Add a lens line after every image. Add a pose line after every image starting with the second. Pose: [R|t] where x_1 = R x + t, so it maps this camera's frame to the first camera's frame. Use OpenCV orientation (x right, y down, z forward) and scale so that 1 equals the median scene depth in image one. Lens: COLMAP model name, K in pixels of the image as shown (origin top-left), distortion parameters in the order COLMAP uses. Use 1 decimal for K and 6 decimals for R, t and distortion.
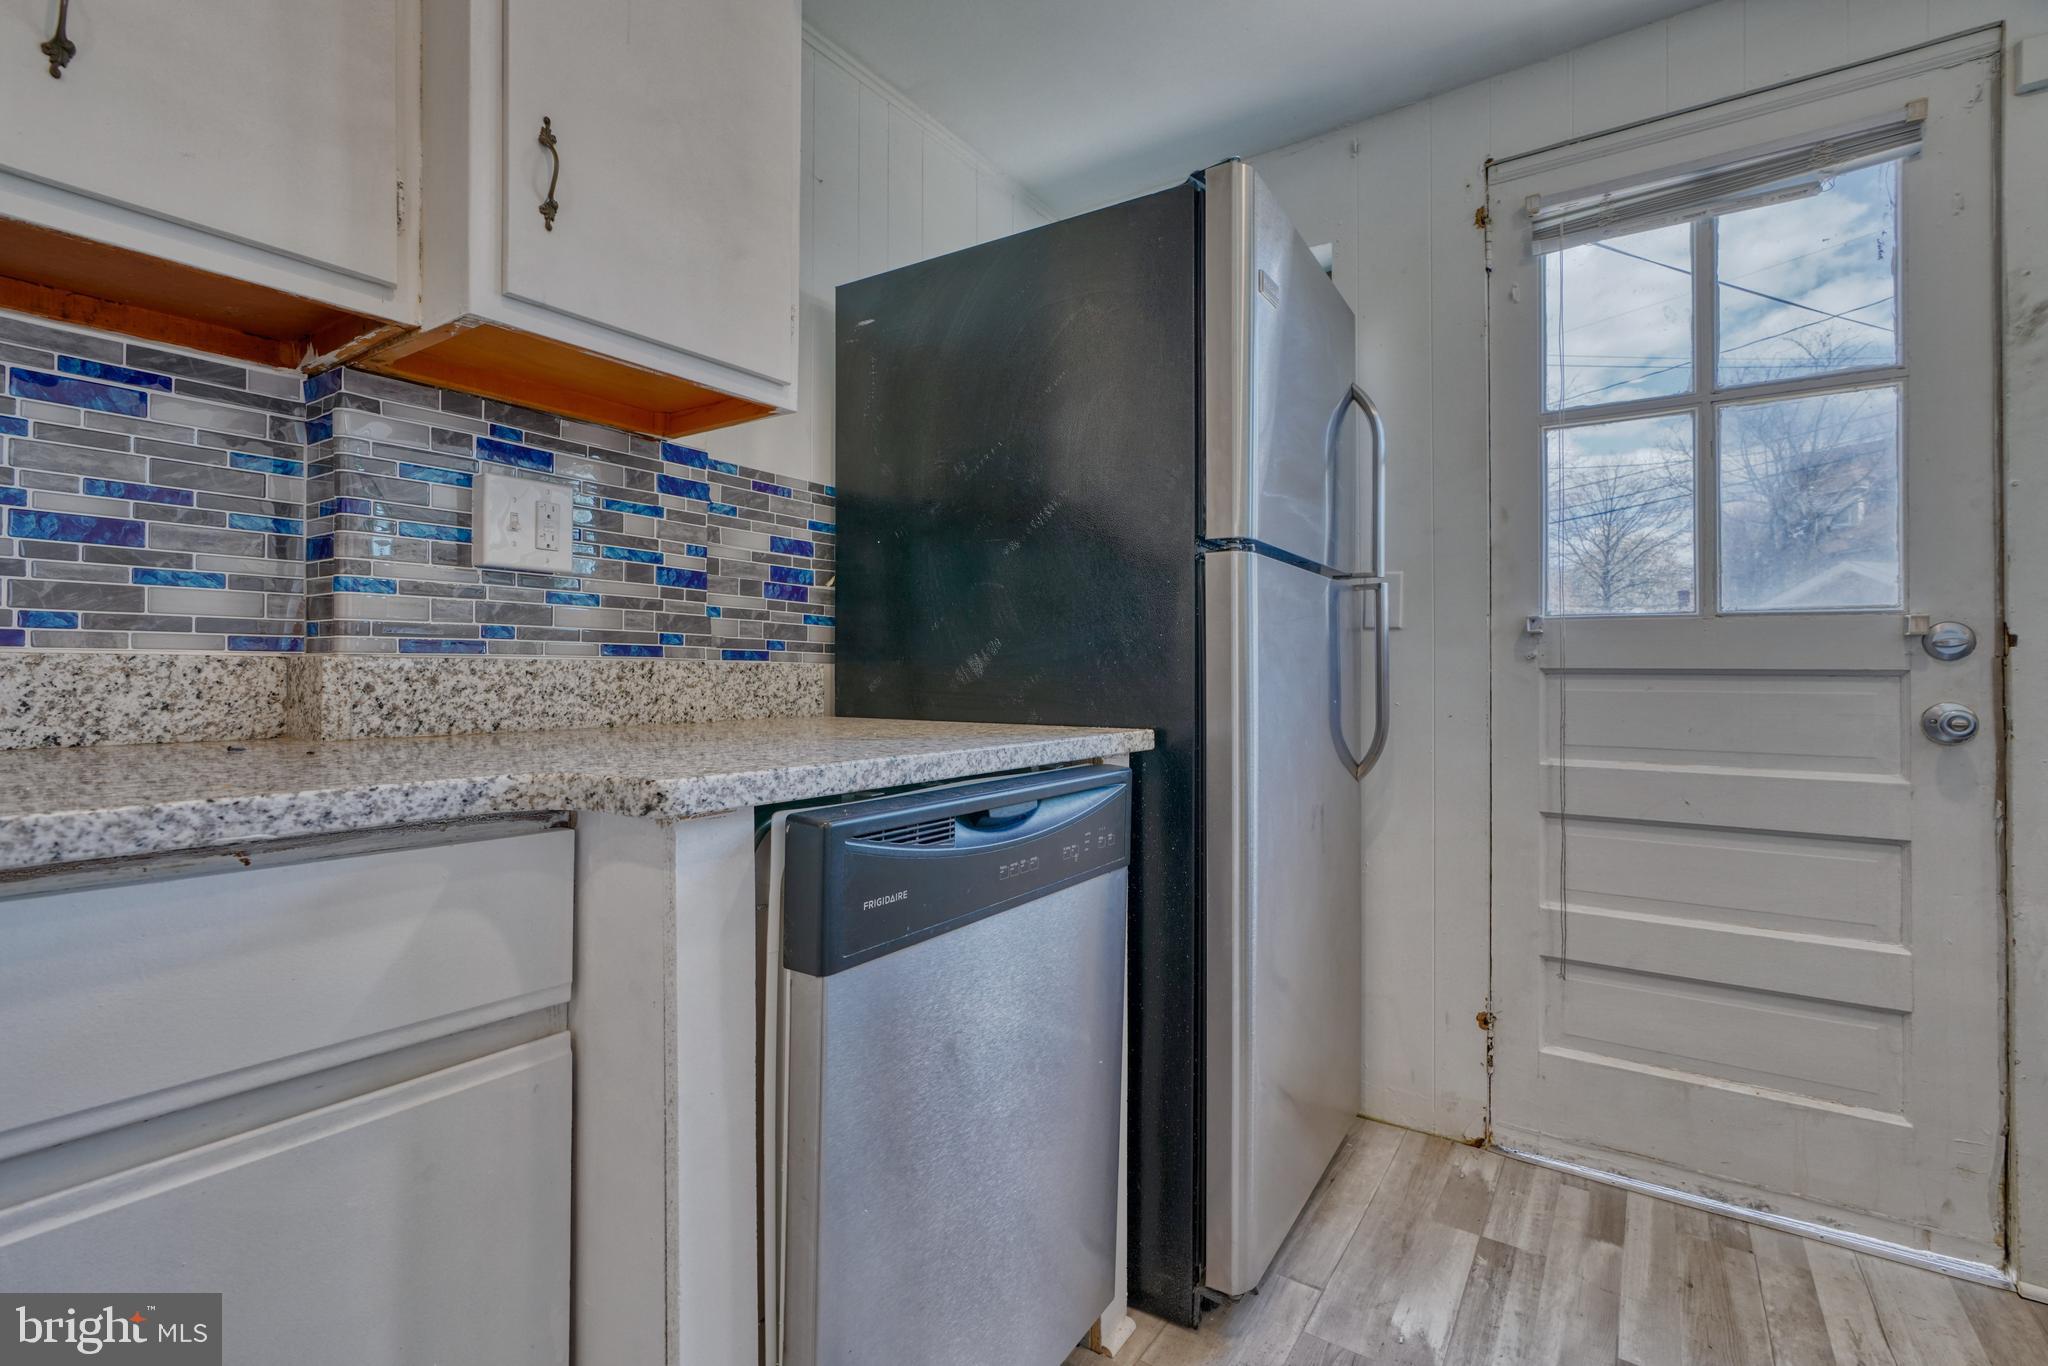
lens RADIAL K [[944.0, 0, 1010.4], [0, 944.0, 665.4], [0, 0, 1]] dist [-0.009520, 0.004480]
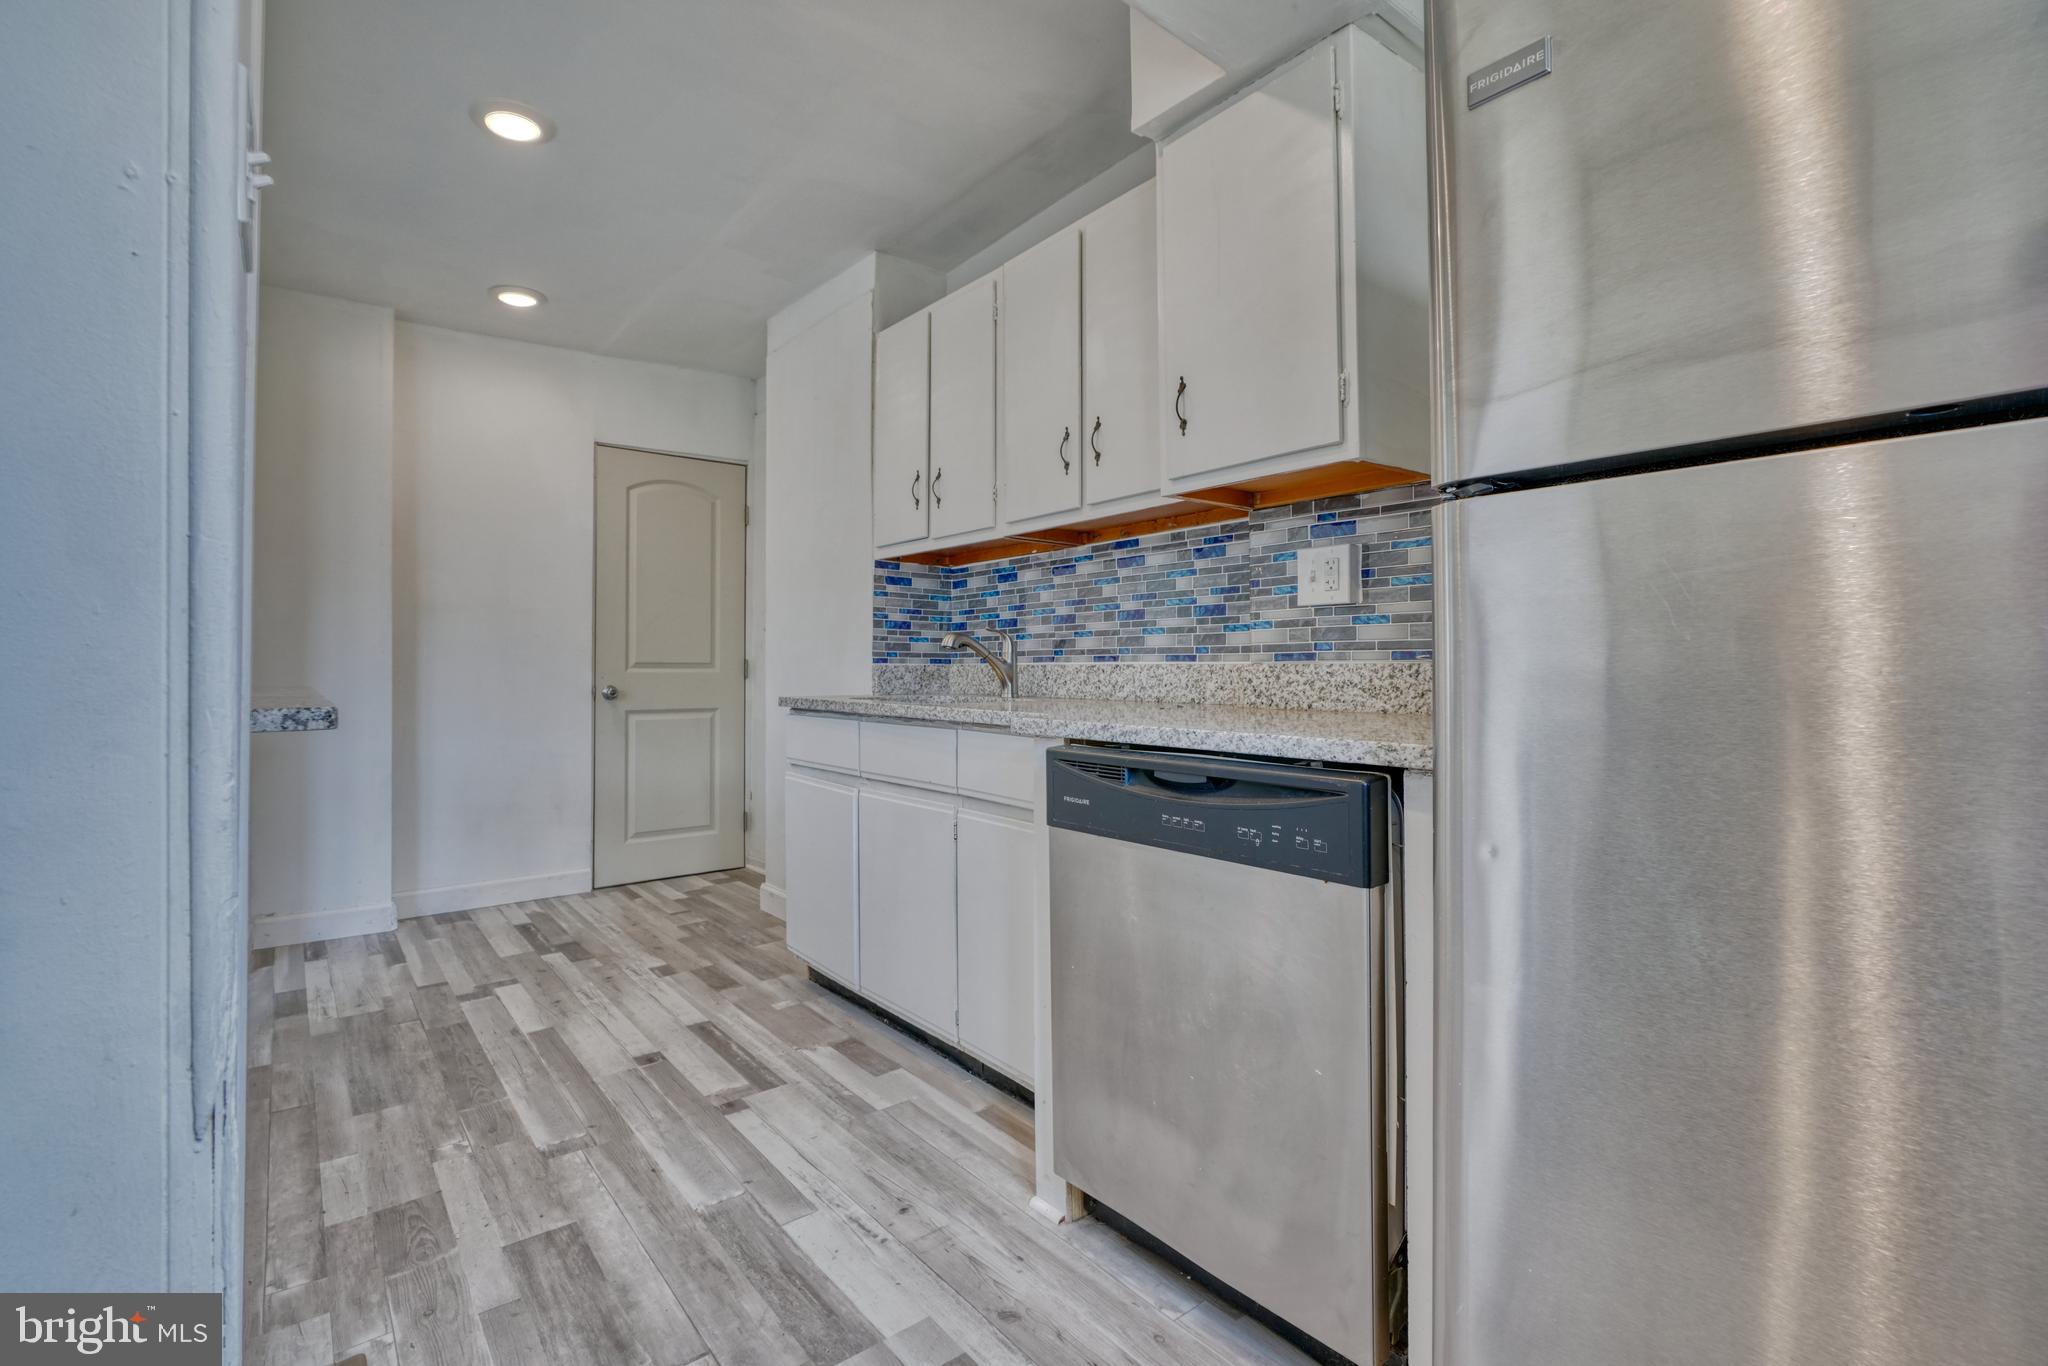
lens RADIAL K [[944.0, 0, 1021.3], [0, 944.0, 671.5], [0, 0, 1]] dist [-0.009520, 0.004480]
pose [[-0.289198, -0.000741, -0.957269, 1.230422], [0.006172, 0.999977, -0.002639, 0.007822], [0.957249, -0.006671, -0.289187, 1.092302]]
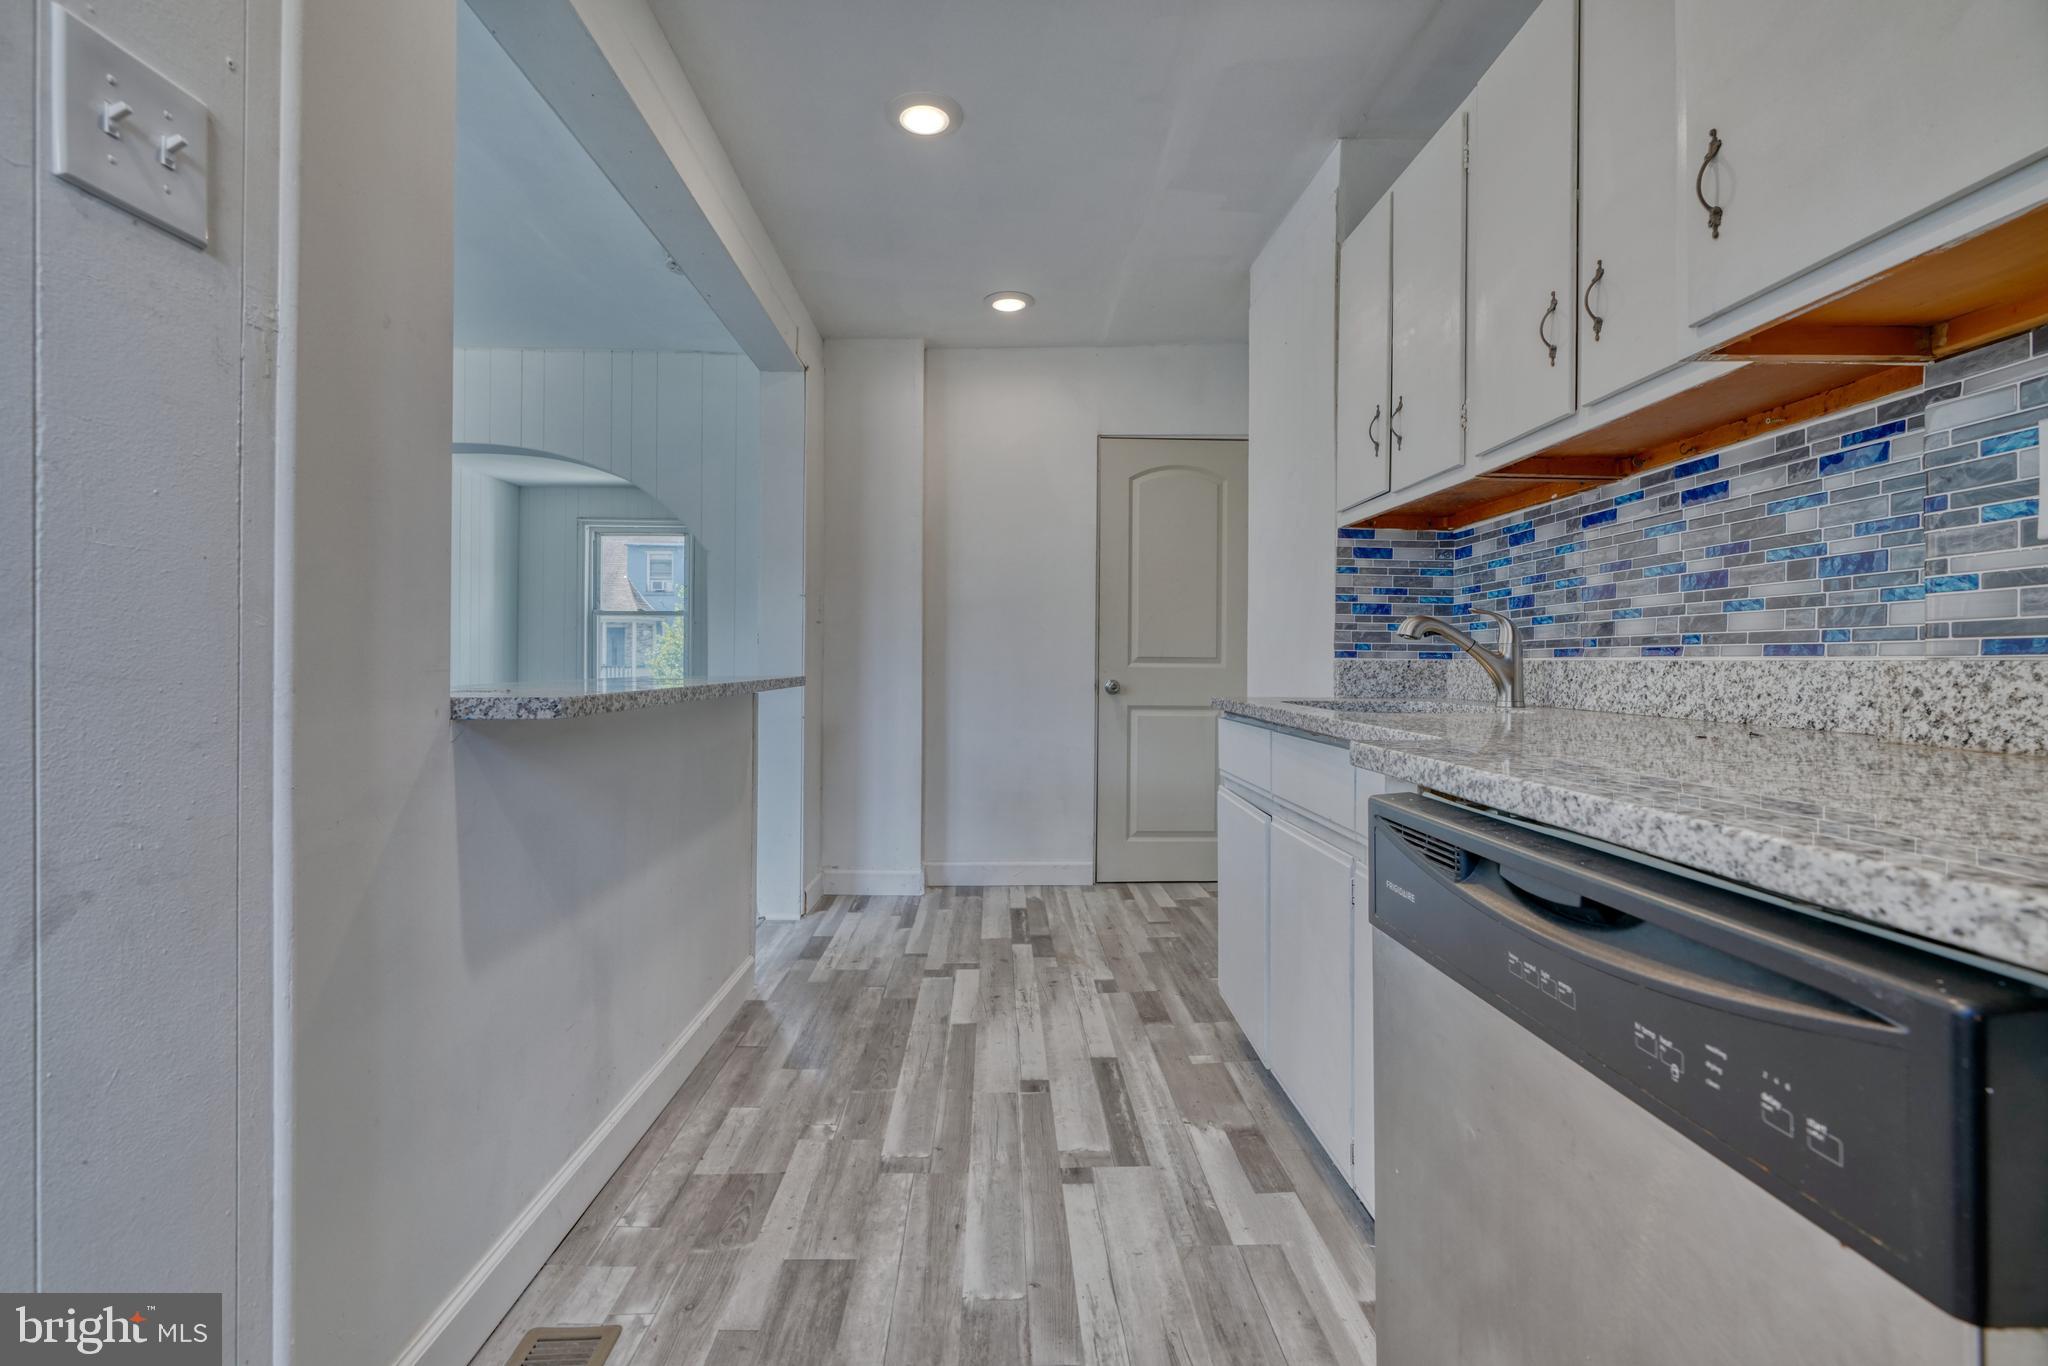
lens RADIAL K [[944.0, 0, 1005.7], [0, 944.0, 670.9], [0, 0, 1]] dist [-0.009520, 0.004480]
pose [[-0.816133, -0.003493, -0.577854, 0.632222], [-0.005084, 0.999986, 0.001137, 0.005319], [0.577842, 0.003866, -0.816140, 1.229769]]
